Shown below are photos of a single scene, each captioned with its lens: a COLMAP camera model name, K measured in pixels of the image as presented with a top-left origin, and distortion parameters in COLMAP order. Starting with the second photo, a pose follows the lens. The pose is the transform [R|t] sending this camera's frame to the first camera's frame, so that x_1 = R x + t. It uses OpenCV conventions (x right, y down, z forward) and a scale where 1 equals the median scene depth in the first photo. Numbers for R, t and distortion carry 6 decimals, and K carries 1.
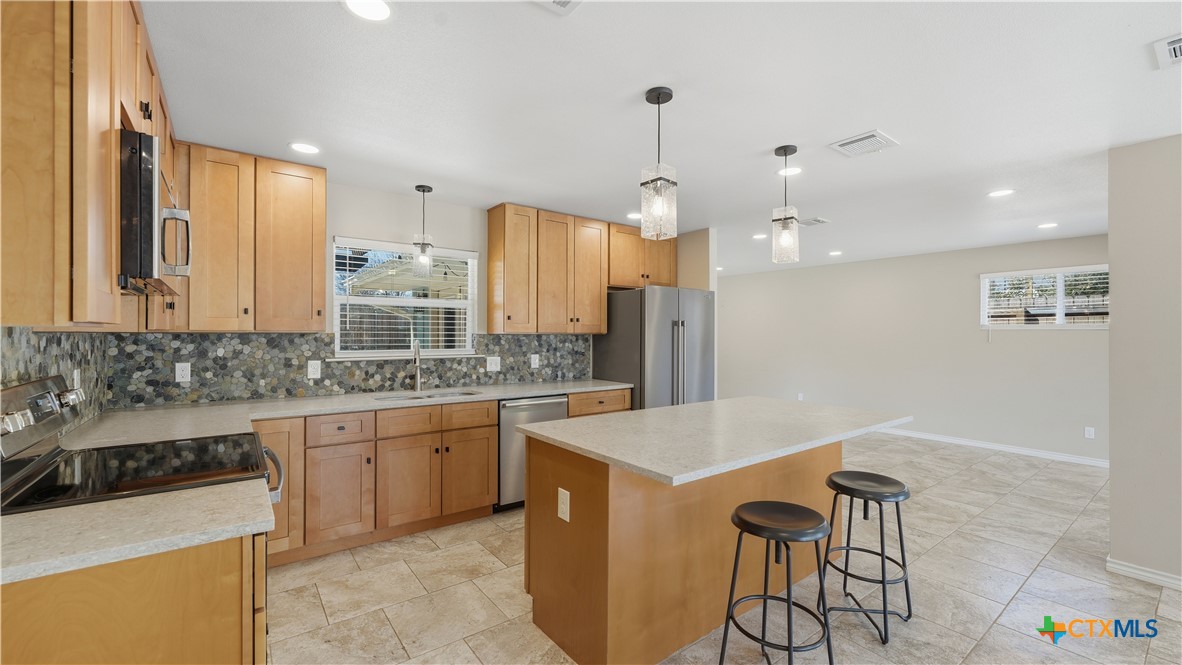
lens RADIAL K [[477.5, 0, 591.0], [0, 477.5, 332.5], [0, 0, 1]] dist [-0.001981, -0.000096]
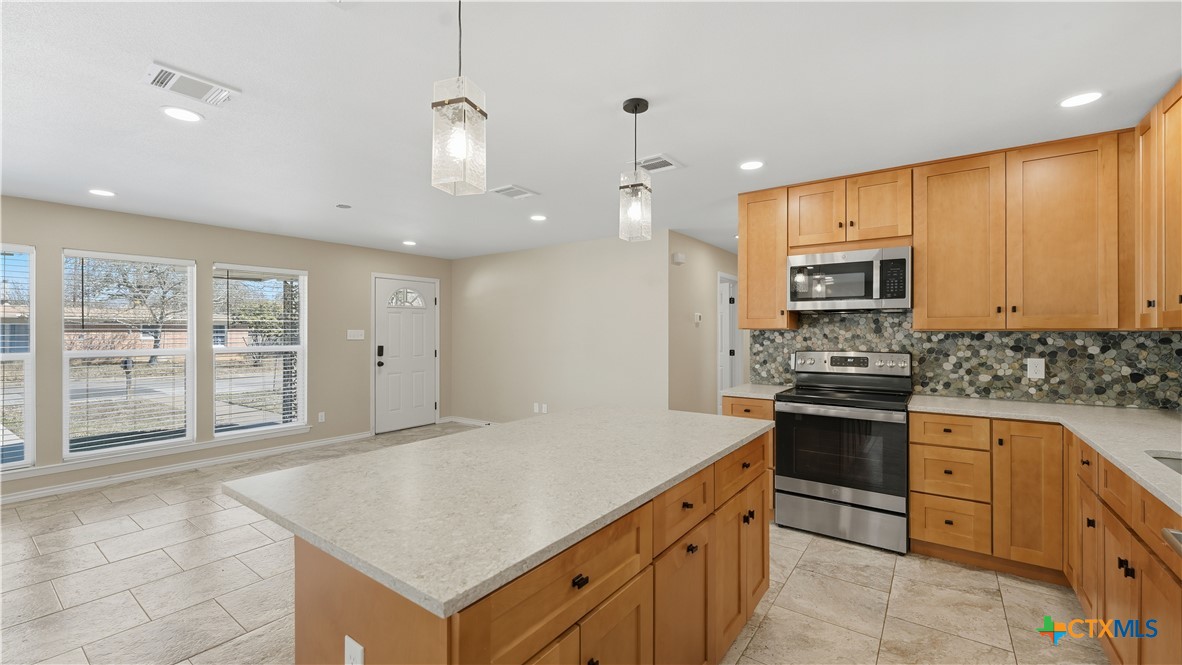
lens RADIAL K [[477.5, 0, 591.0], [0, 477.5, 332.5], [0, 0, 1]] dist [-0.001981, -0.000096]
pose [[-0.956219, -0.004332, -0.292621, 0.327901], [-0.003331, 0.999987, -0.003918, 0.007949], [0.292634, -0.002772, -0.956221, 1.192226]]
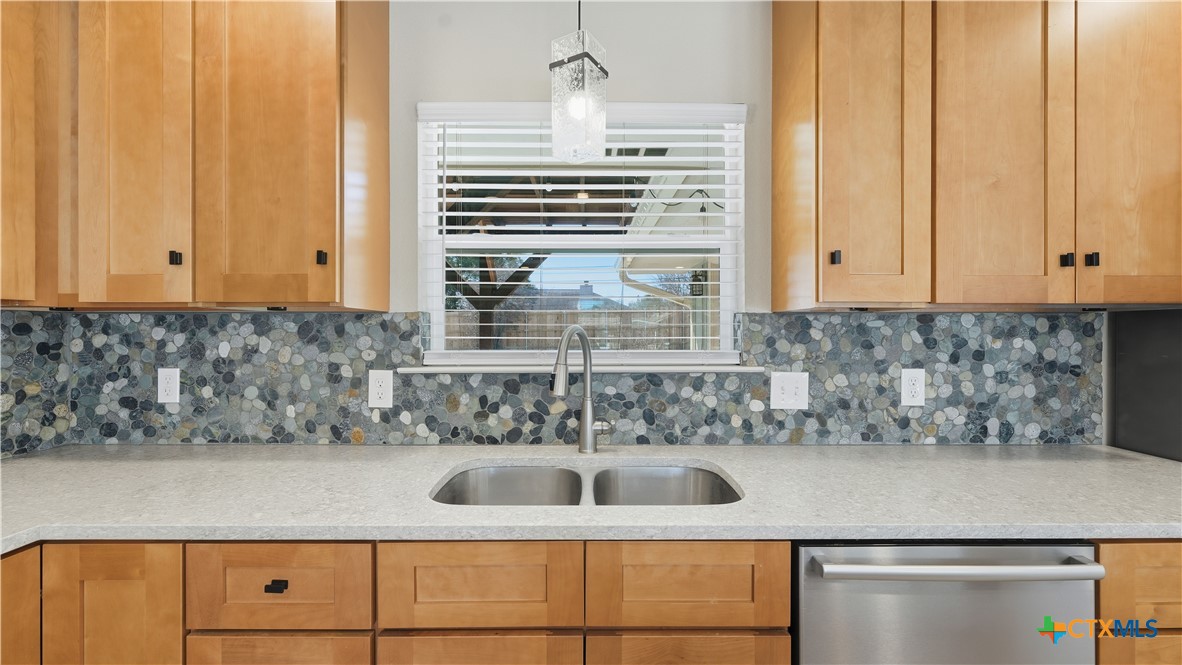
lens RADIAL K [[477.5, 0, 591.0], [0, 477.5, 332.5], [0, 0, 1]] dist [-0.001981, -0.000096]
pose [[0.803718, -0.001940, -0.595008, -0.121704], [0.005443, 0.999977, 0.004091, 0.019405], [0.594986, -0.006527, 0.803710, 0.699507]]
